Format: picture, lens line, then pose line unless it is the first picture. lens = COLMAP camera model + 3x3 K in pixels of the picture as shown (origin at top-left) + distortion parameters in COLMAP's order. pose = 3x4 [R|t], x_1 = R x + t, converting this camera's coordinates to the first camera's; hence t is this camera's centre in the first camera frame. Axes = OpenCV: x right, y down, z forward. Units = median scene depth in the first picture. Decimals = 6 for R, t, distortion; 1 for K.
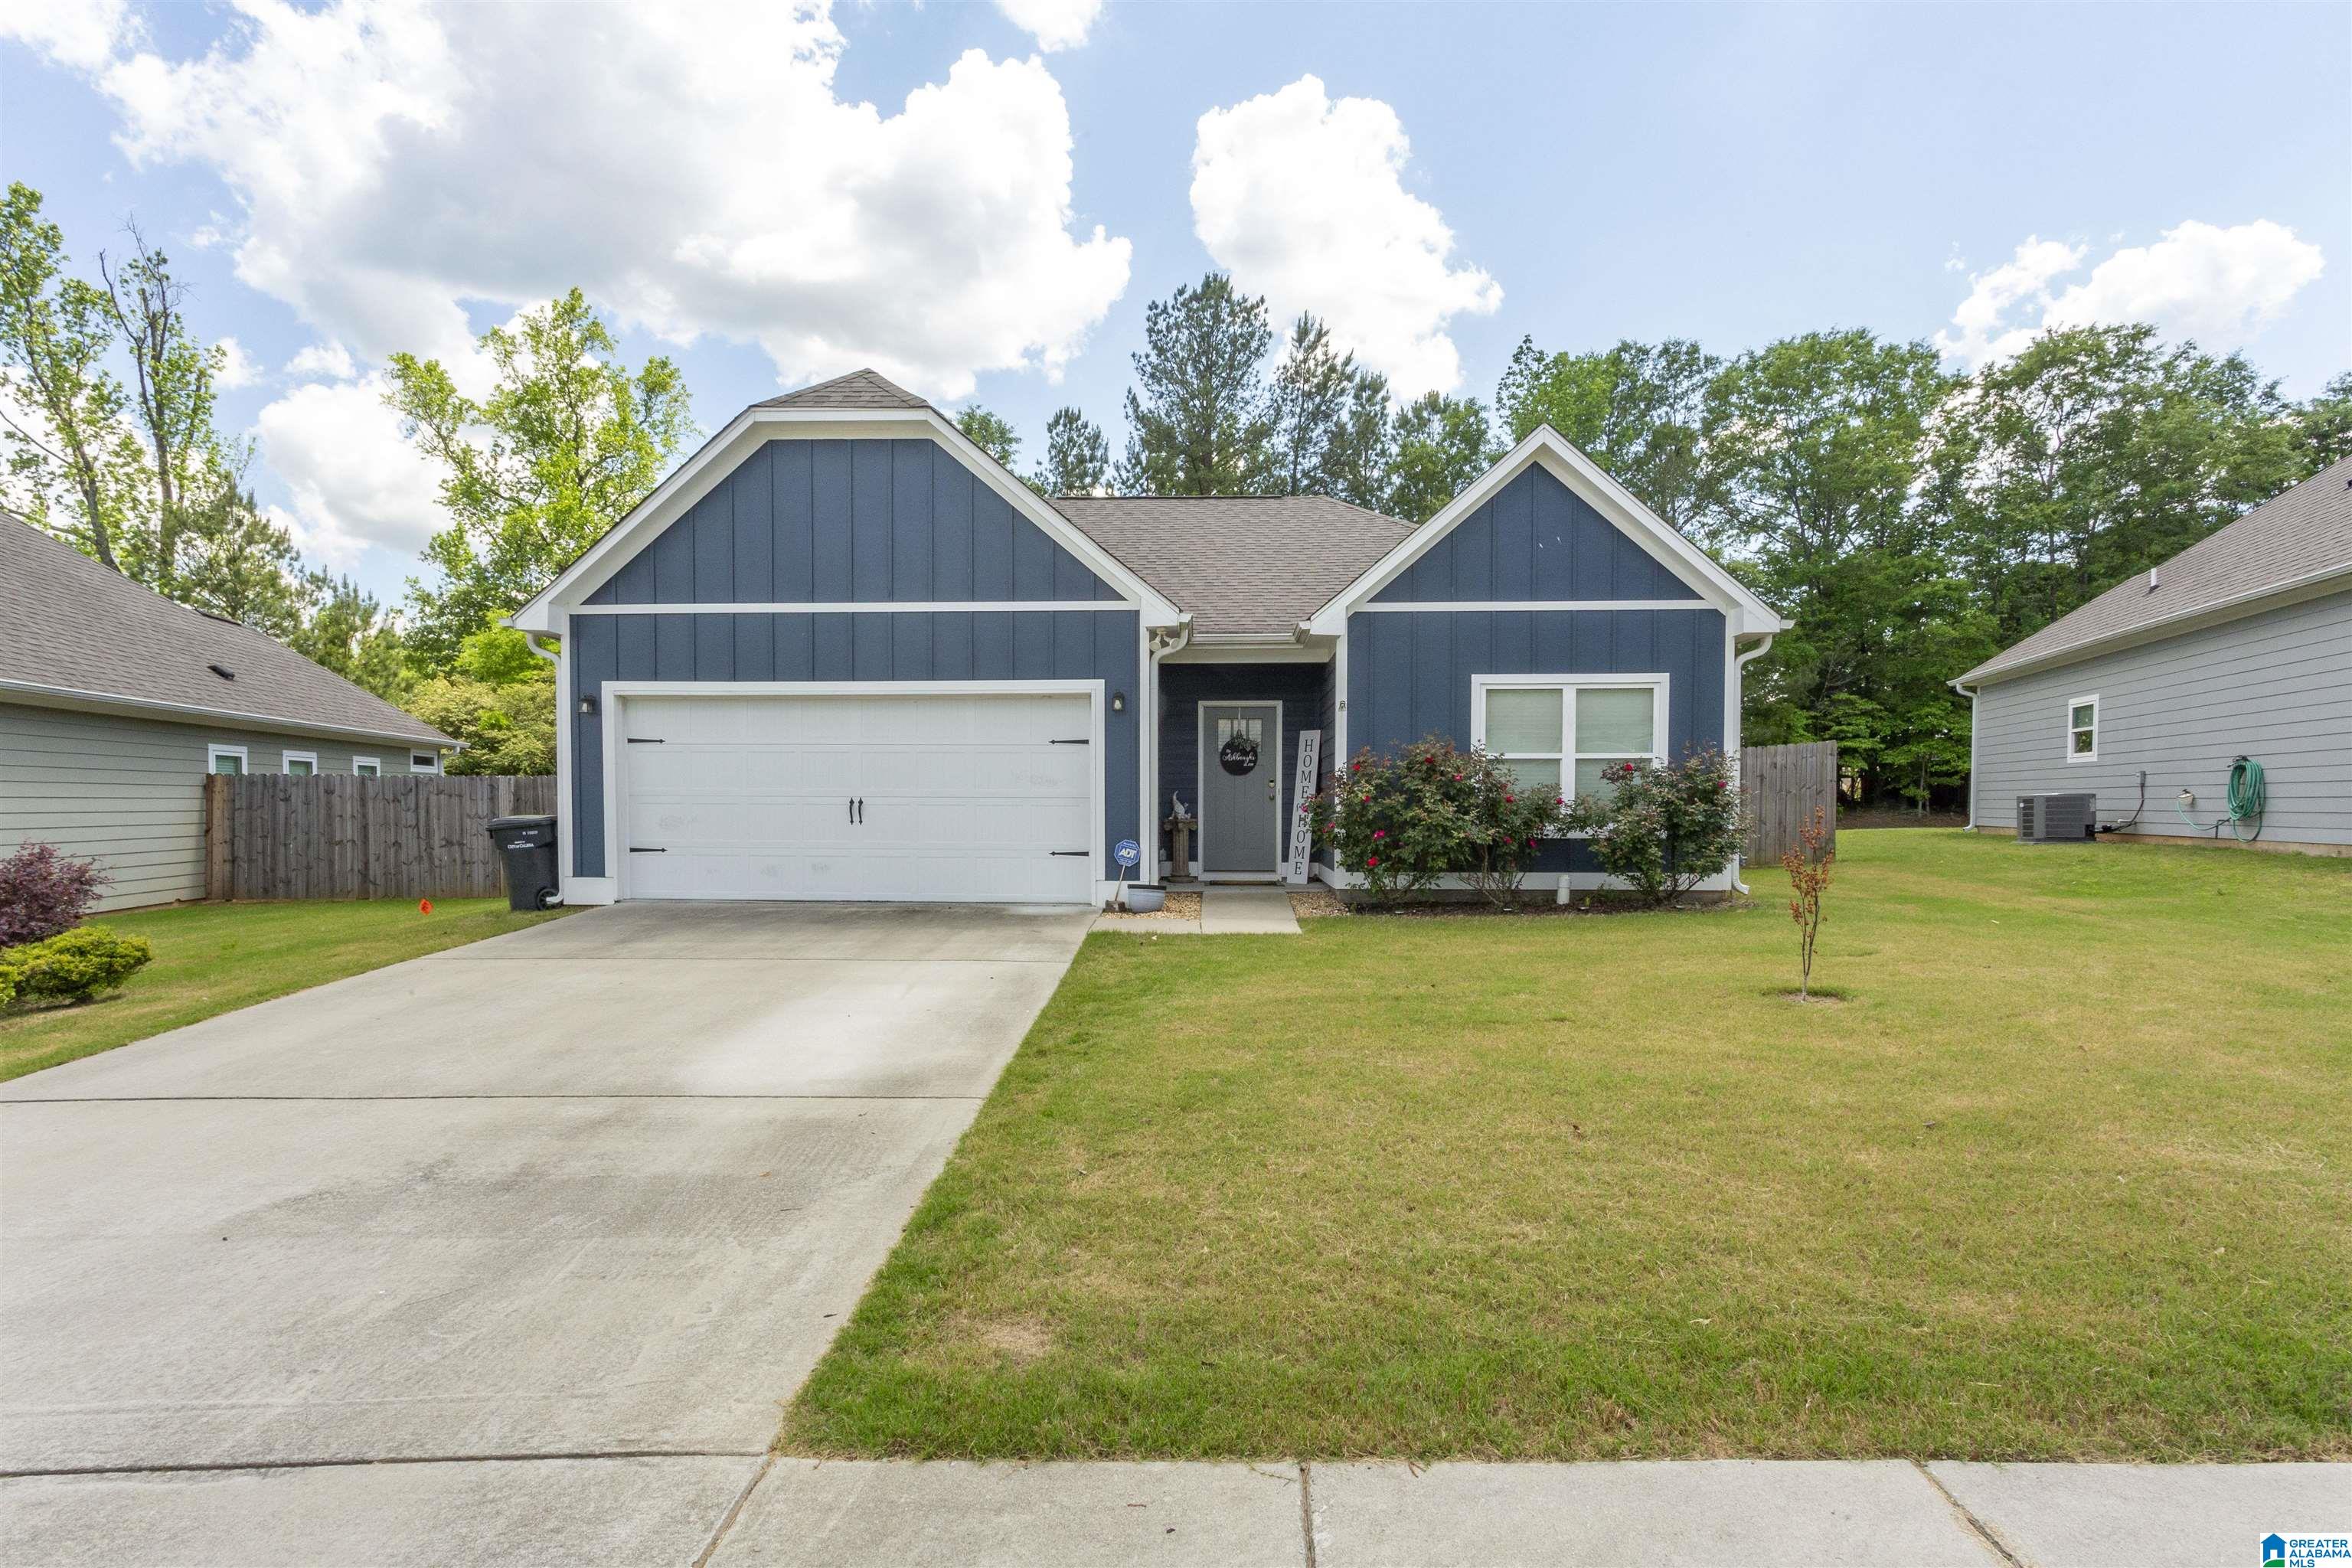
lens RADIAL K [[1124.3, 0, 1183.9], [0, 1124.3, 833.6], [0, 0, 1]] dist [0.001790, 0.001712]
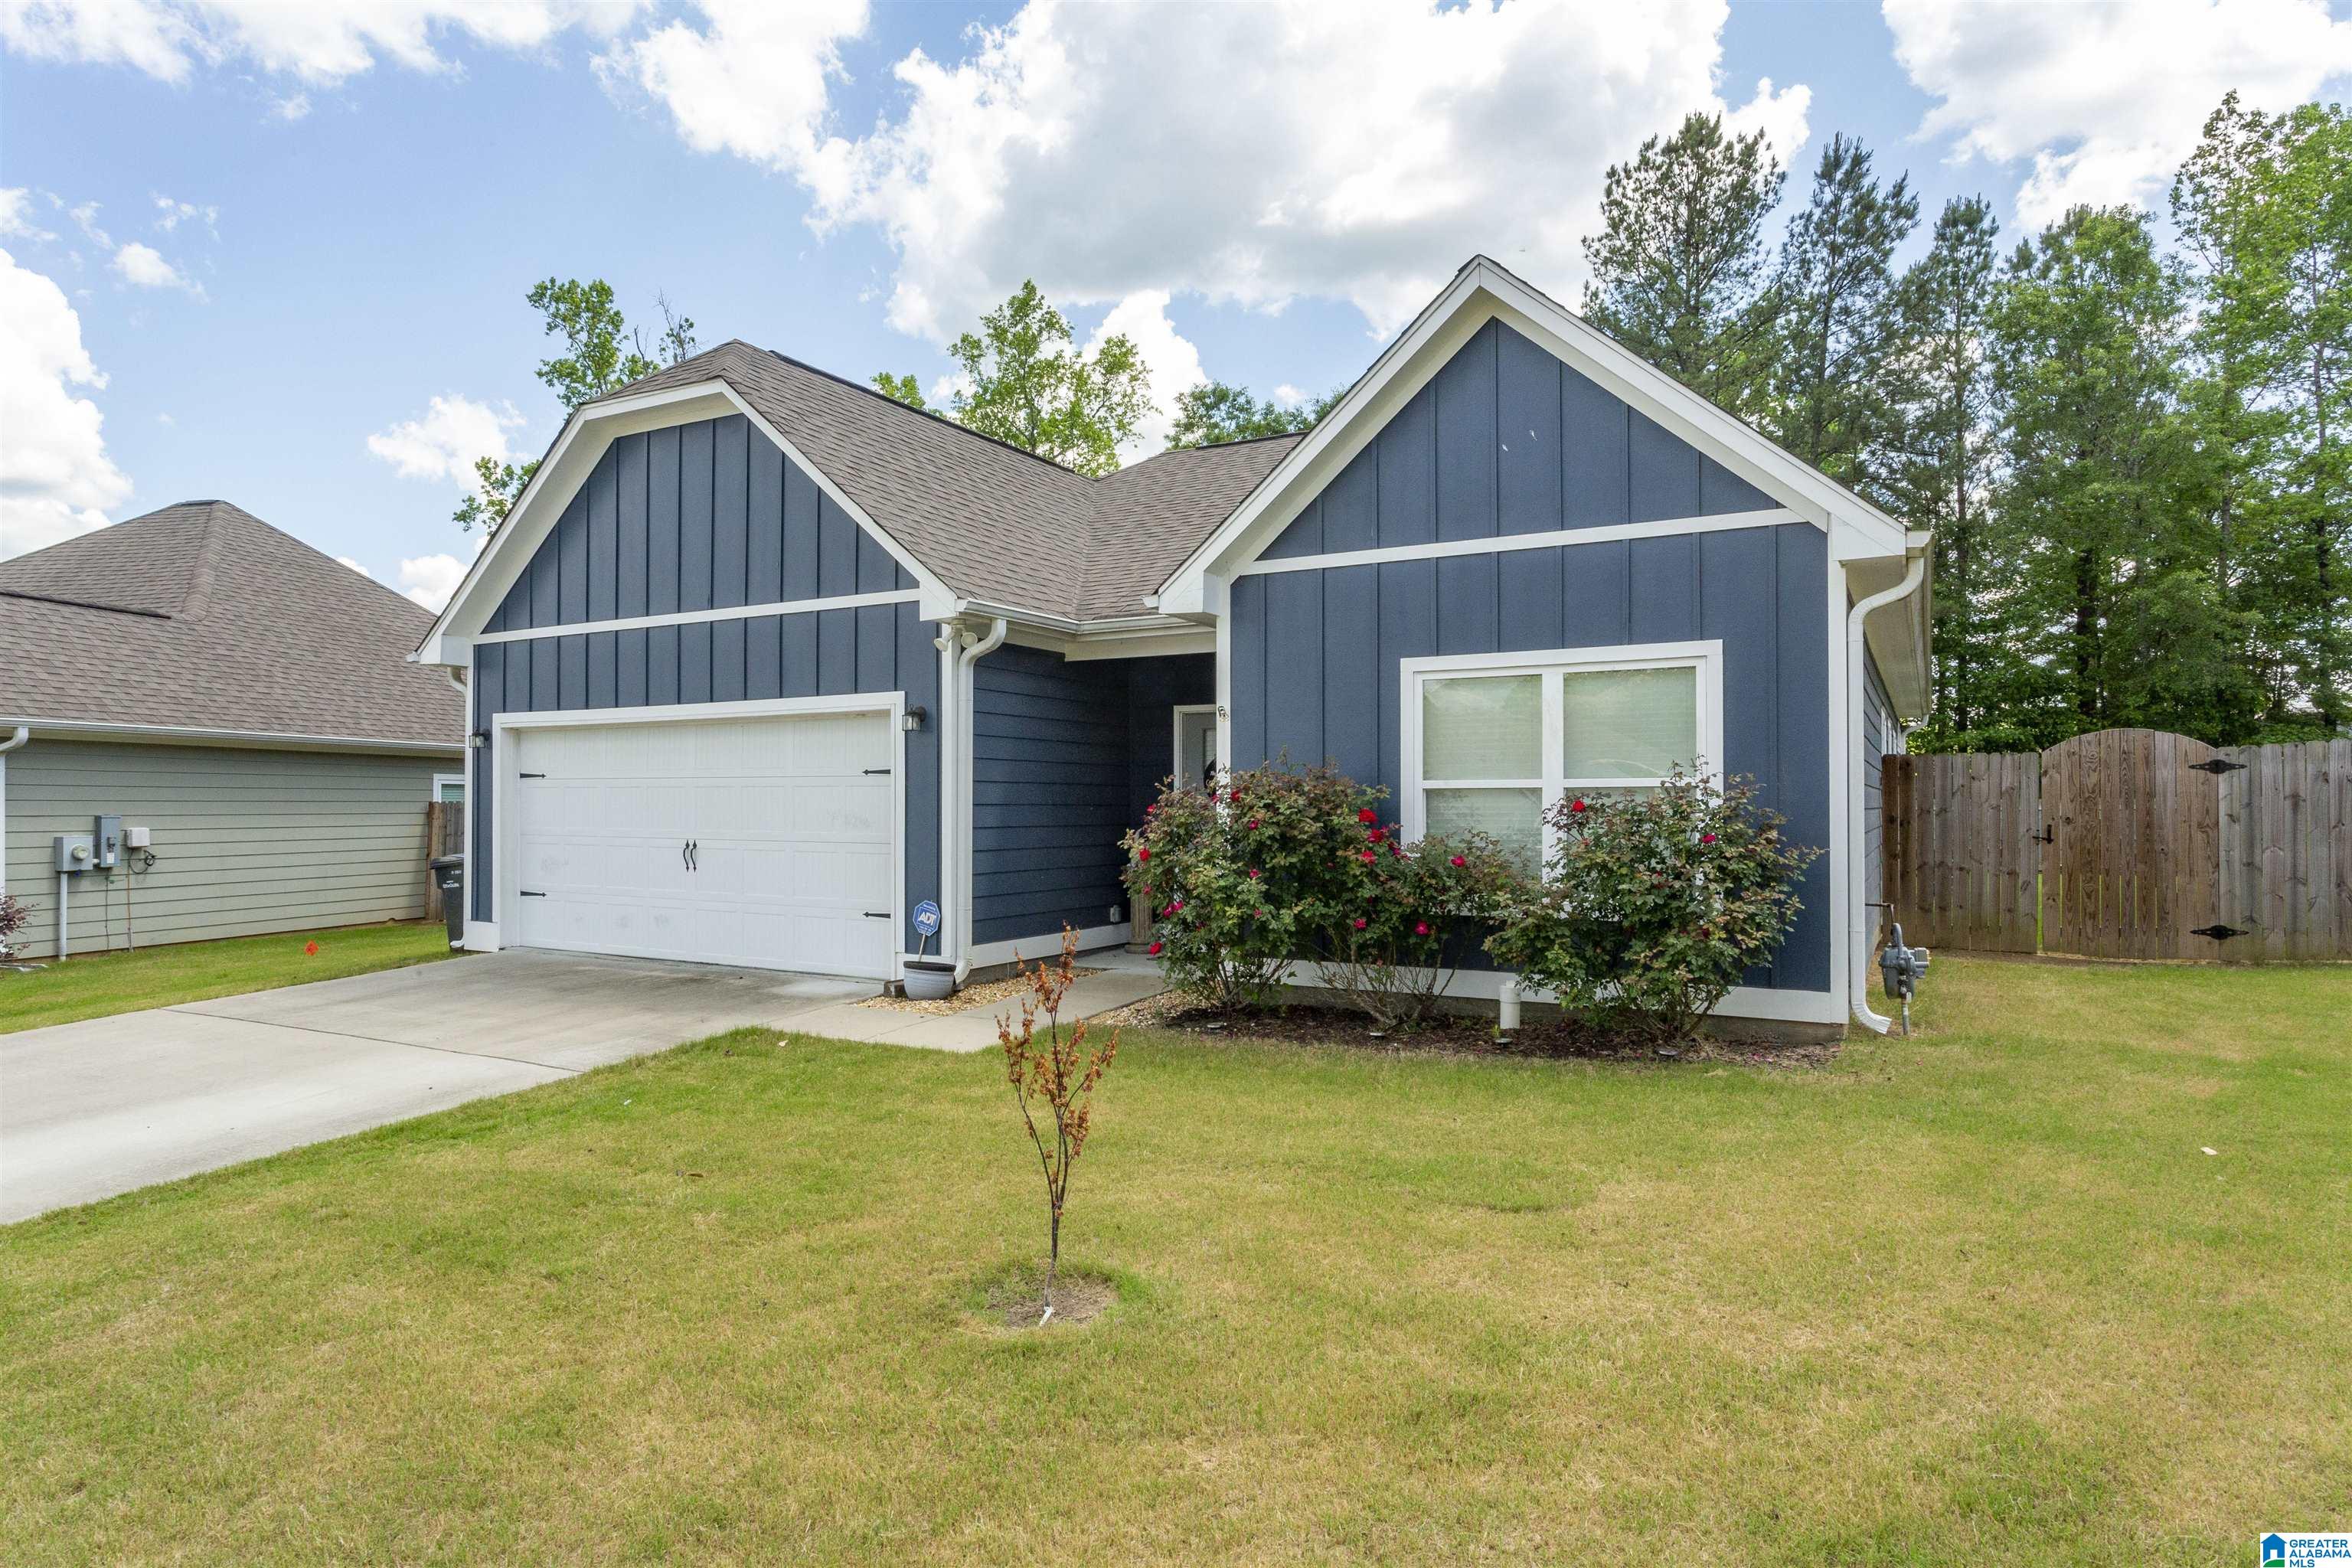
lens RADIAL K [[1339.7, 0, 1183.9], [0, 1339.7, 784.9], [0, 0, 1]] dist [-0.001304, 0.001470]
pose [[0.893008, -0.008273, -0.449964, 0.490129], [-0.010561, 0.999170, -0.039331, -0.037044], [0.449916, 0.039875, 0.892180, 0.258138]]
